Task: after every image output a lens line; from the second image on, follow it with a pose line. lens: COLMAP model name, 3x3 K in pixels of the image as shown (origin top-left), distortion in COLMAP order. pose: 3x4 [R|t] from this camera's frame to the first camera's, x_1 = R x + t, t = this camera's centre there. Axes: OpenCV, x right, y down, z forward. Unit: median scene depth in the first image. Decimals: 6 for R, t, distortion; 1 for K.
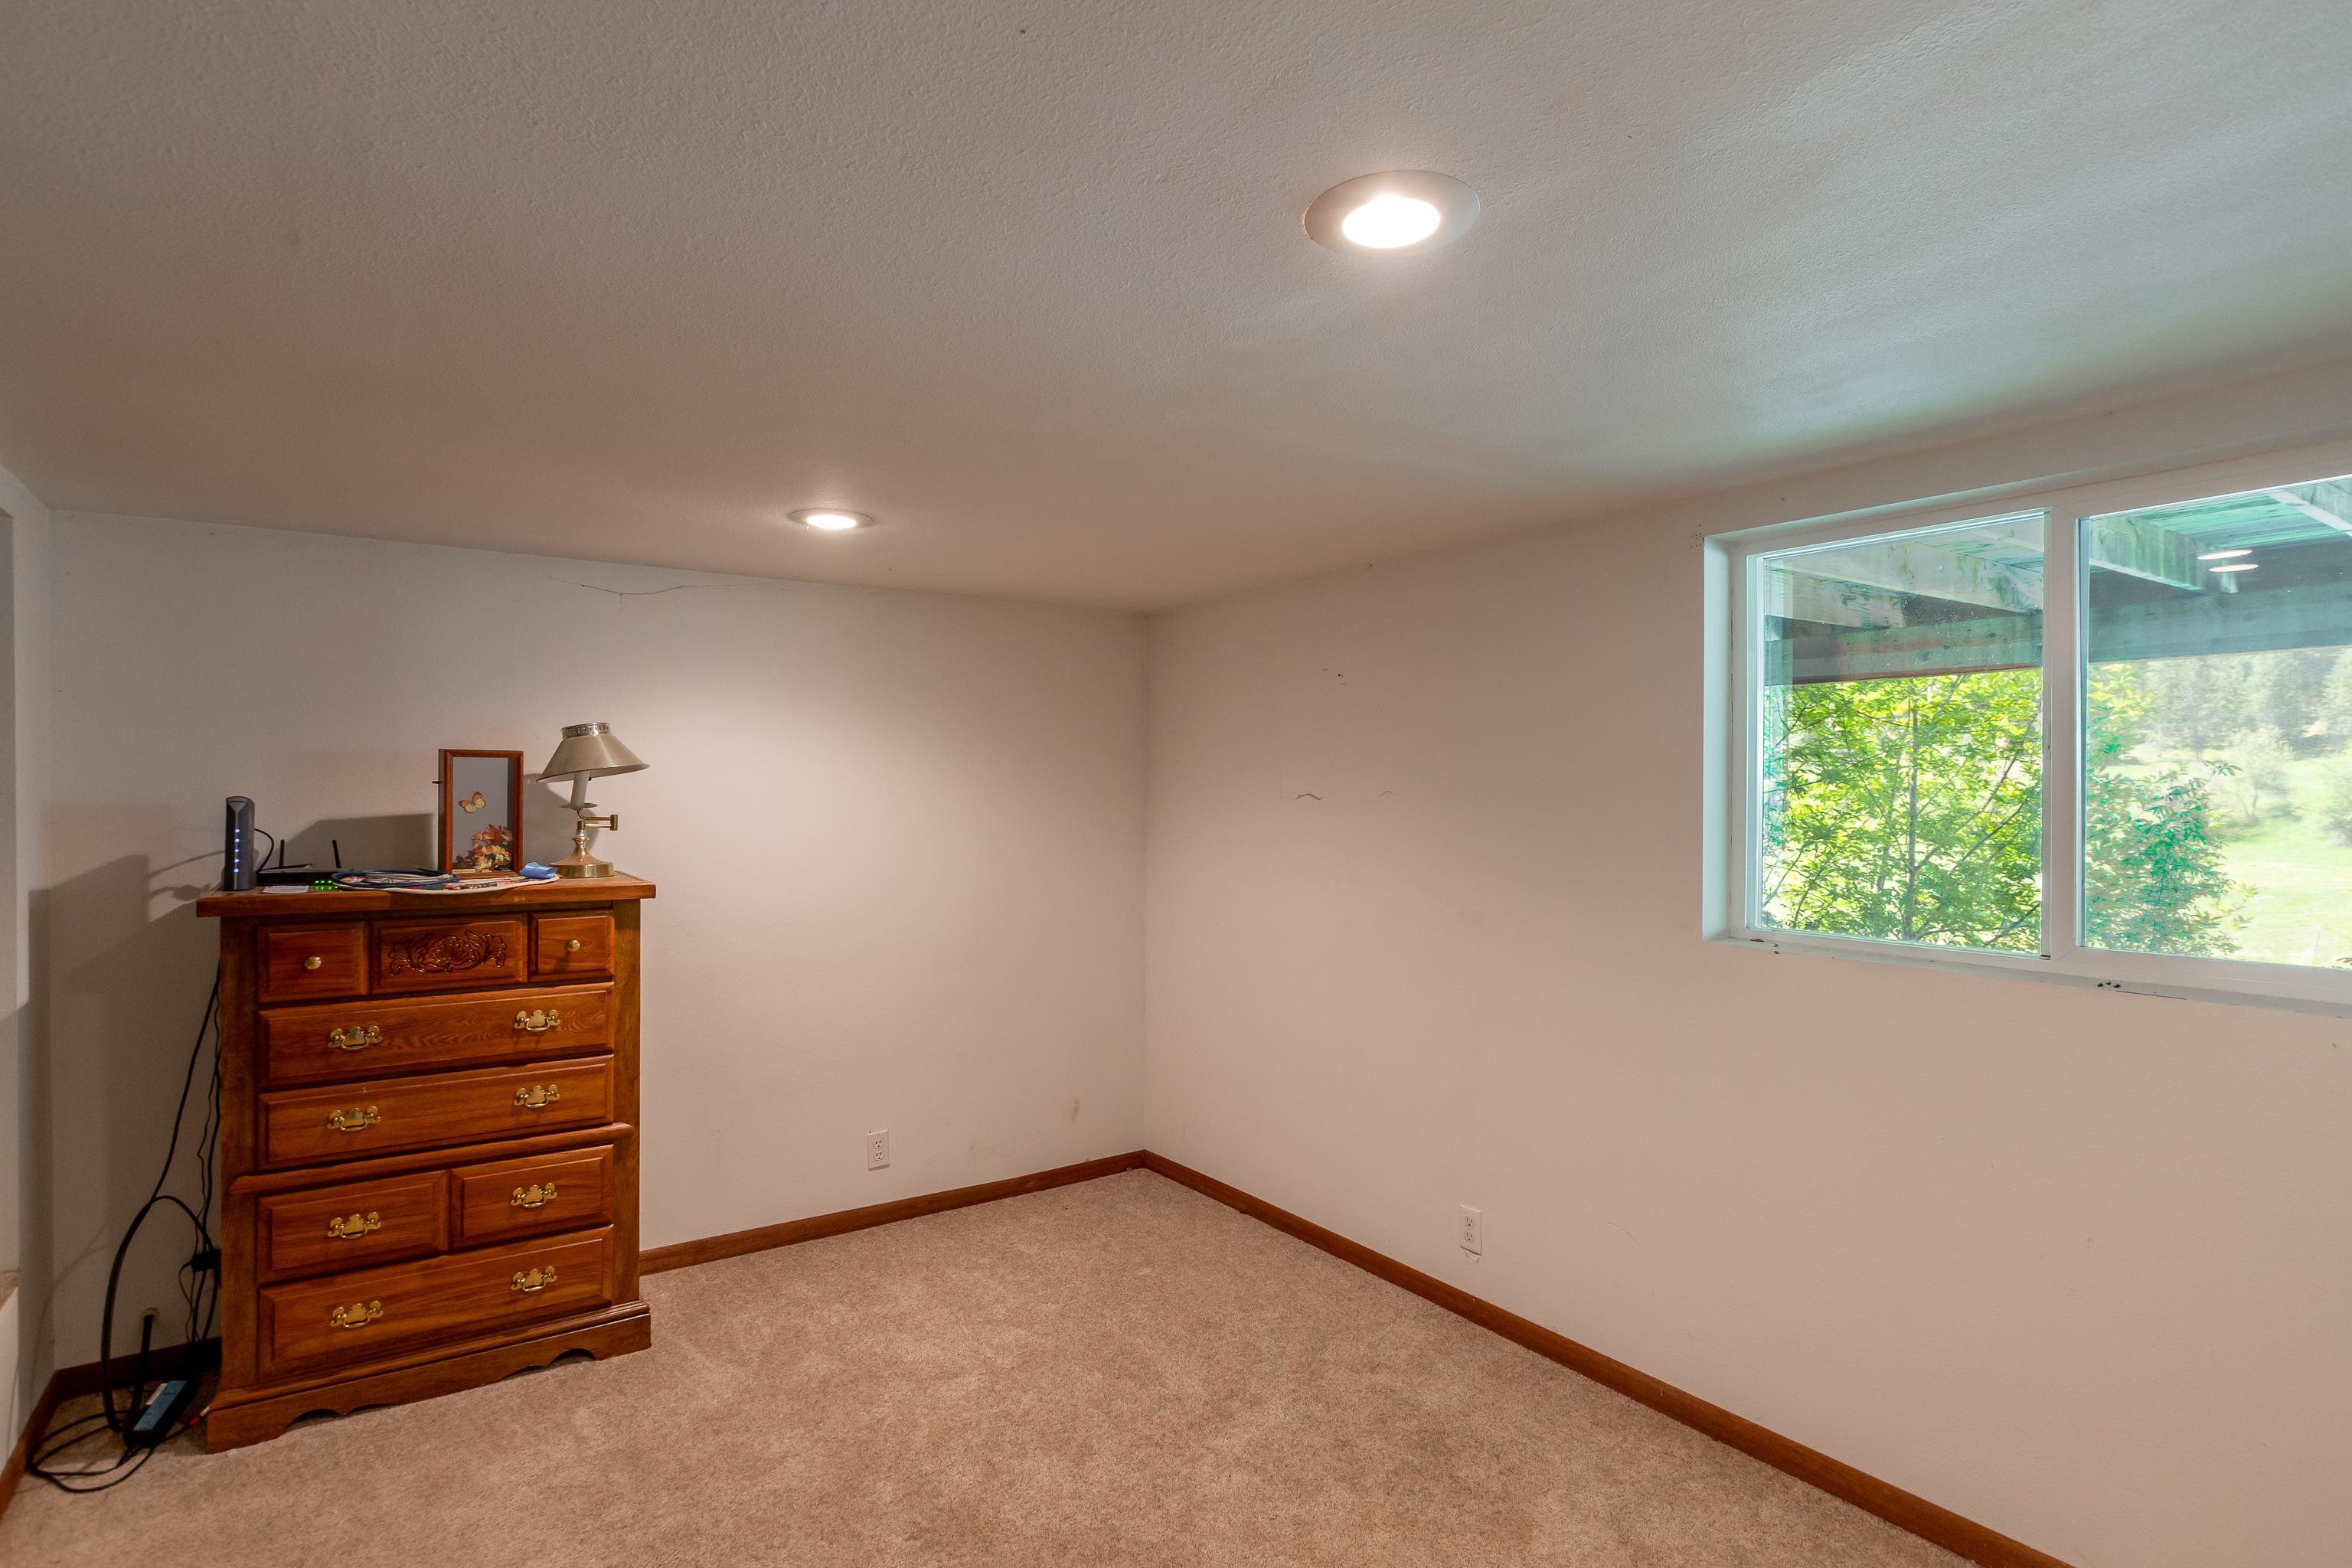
lens RADIAL K [[1195.1, 0, 1188.6], [0, 1195.1, 783.6], [0, 0, 1]] dist [-0.001838, -0.000743]
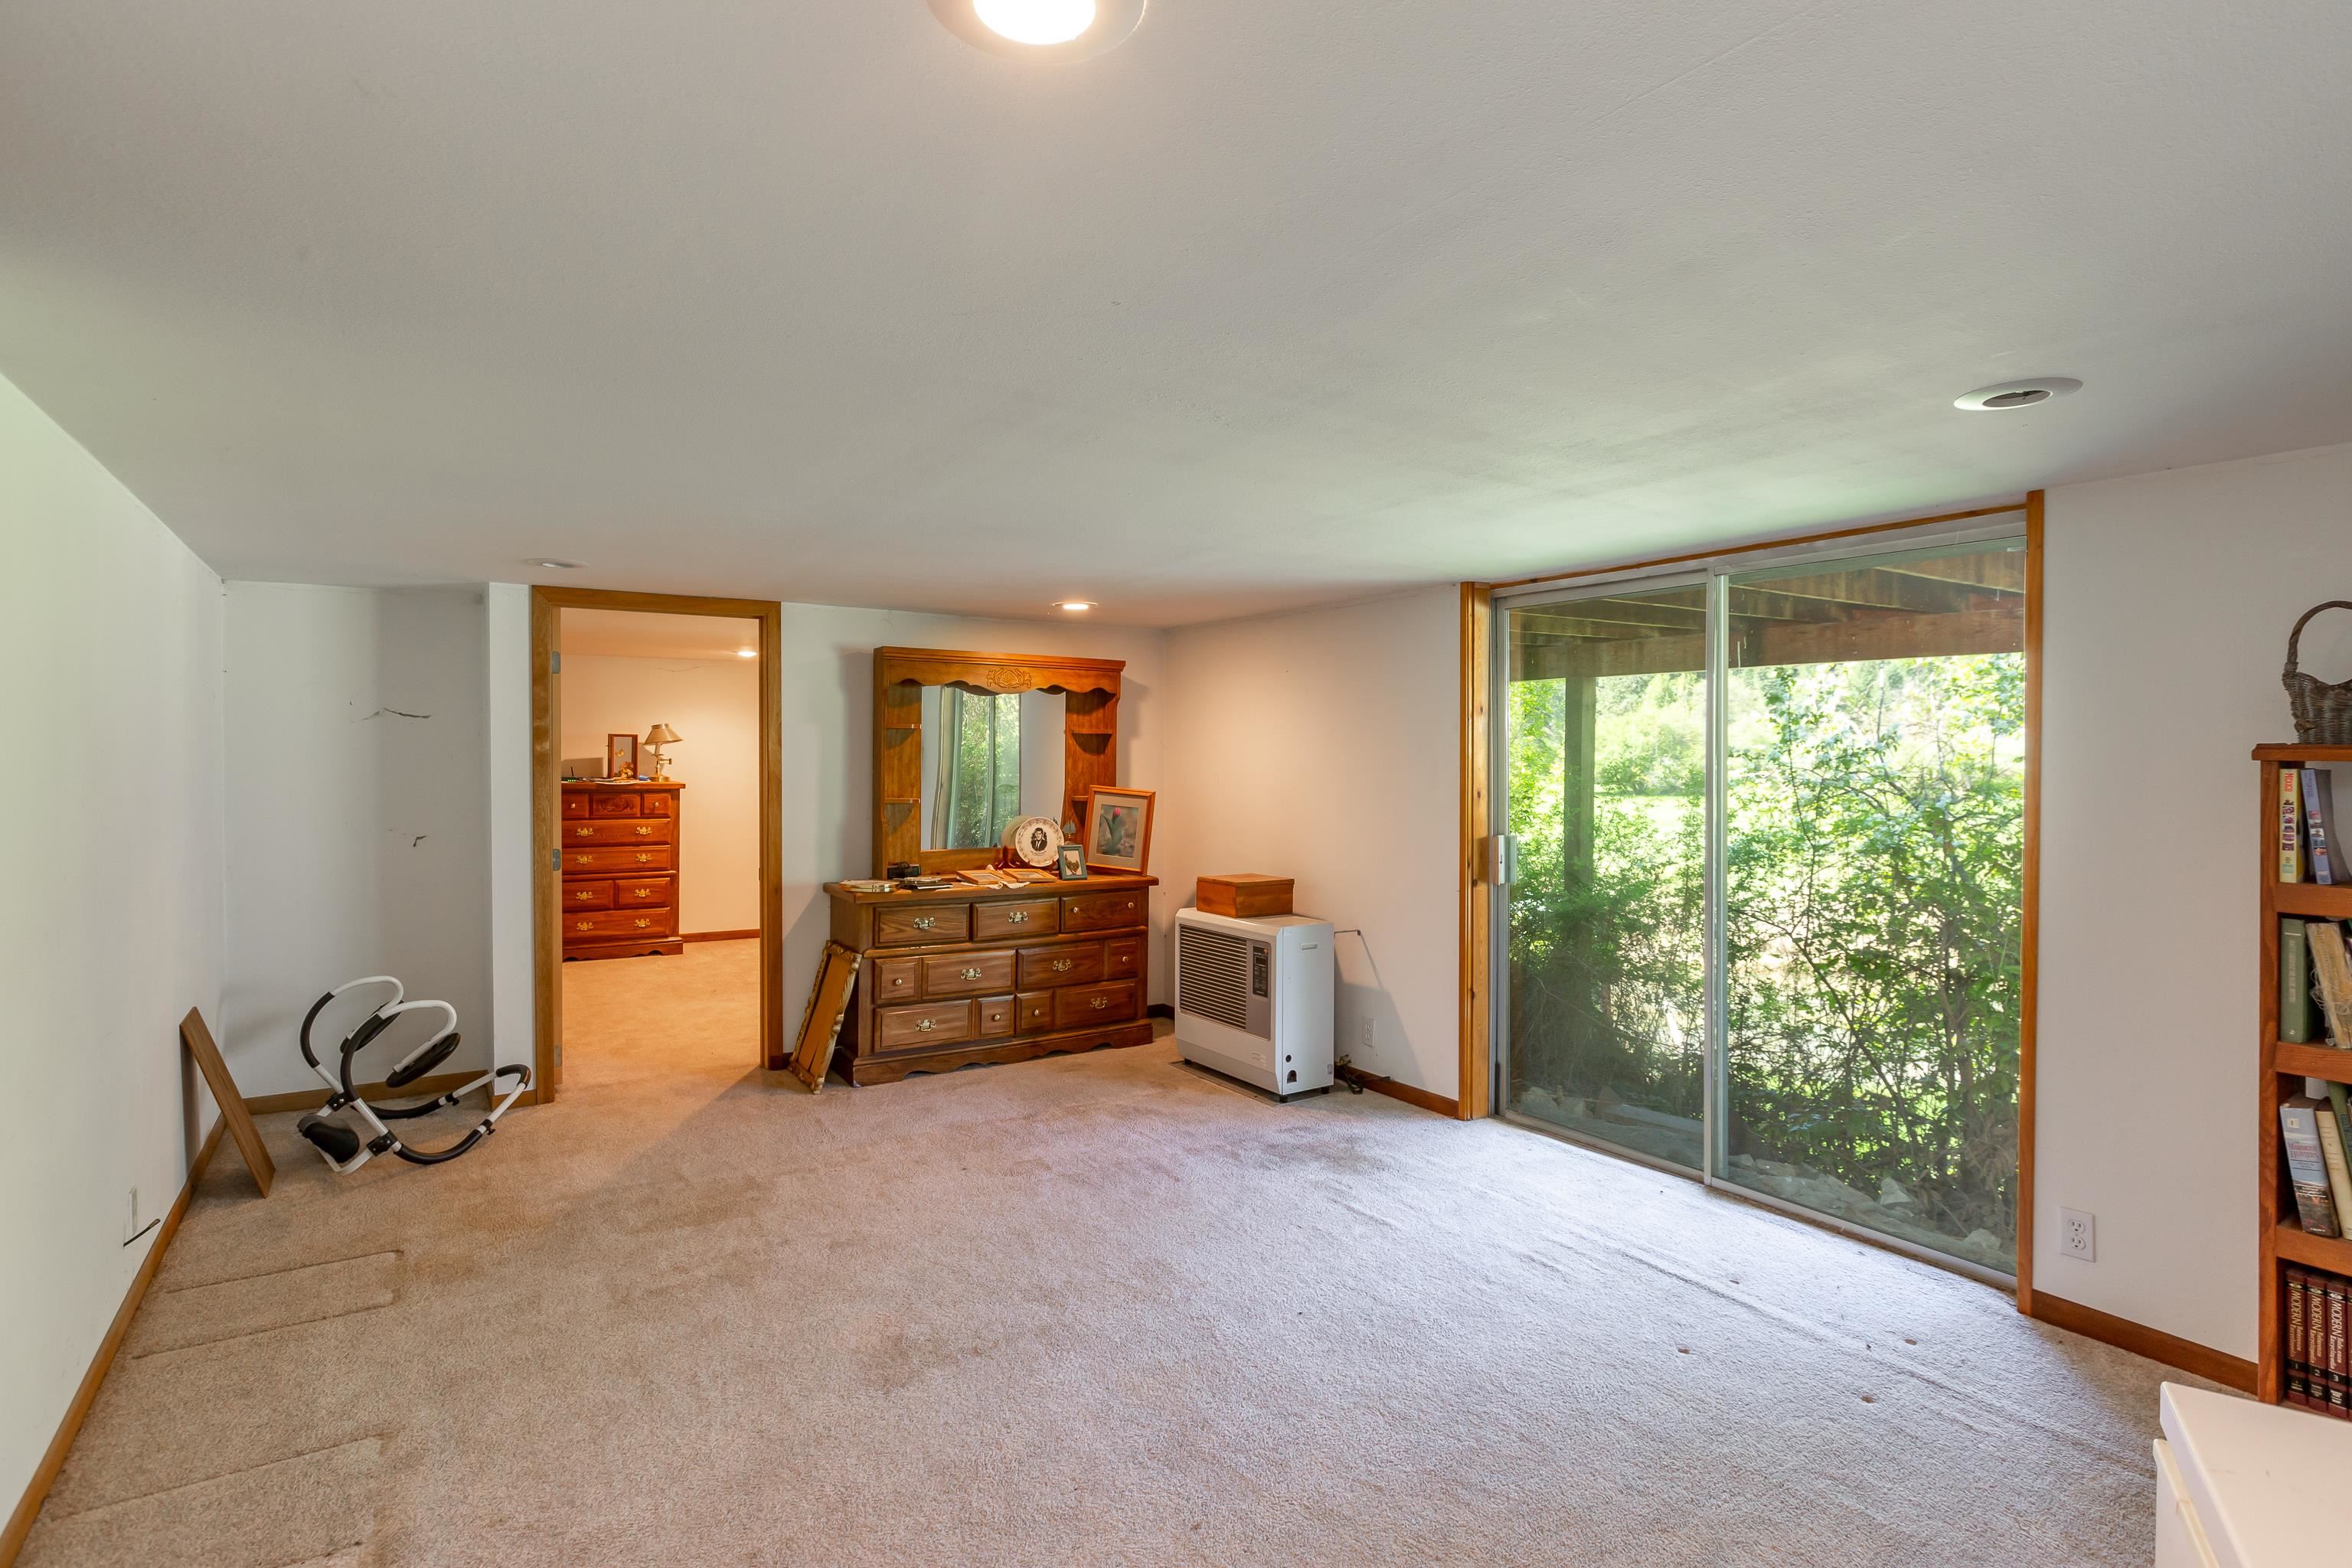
lens RADIAL K [[1195.1, 0, 1162.6], [0, 1195.1, 767.8], [0, 0, 1]] dist [-0.001838, -0.000743]
pose [[0.998702, 0.005488, -0.050641, 0.793473], [-0.005153, 0.999964, 0.006746, 0.024492], [0.050676, -0.006477, 0.998694, -1.696958]]
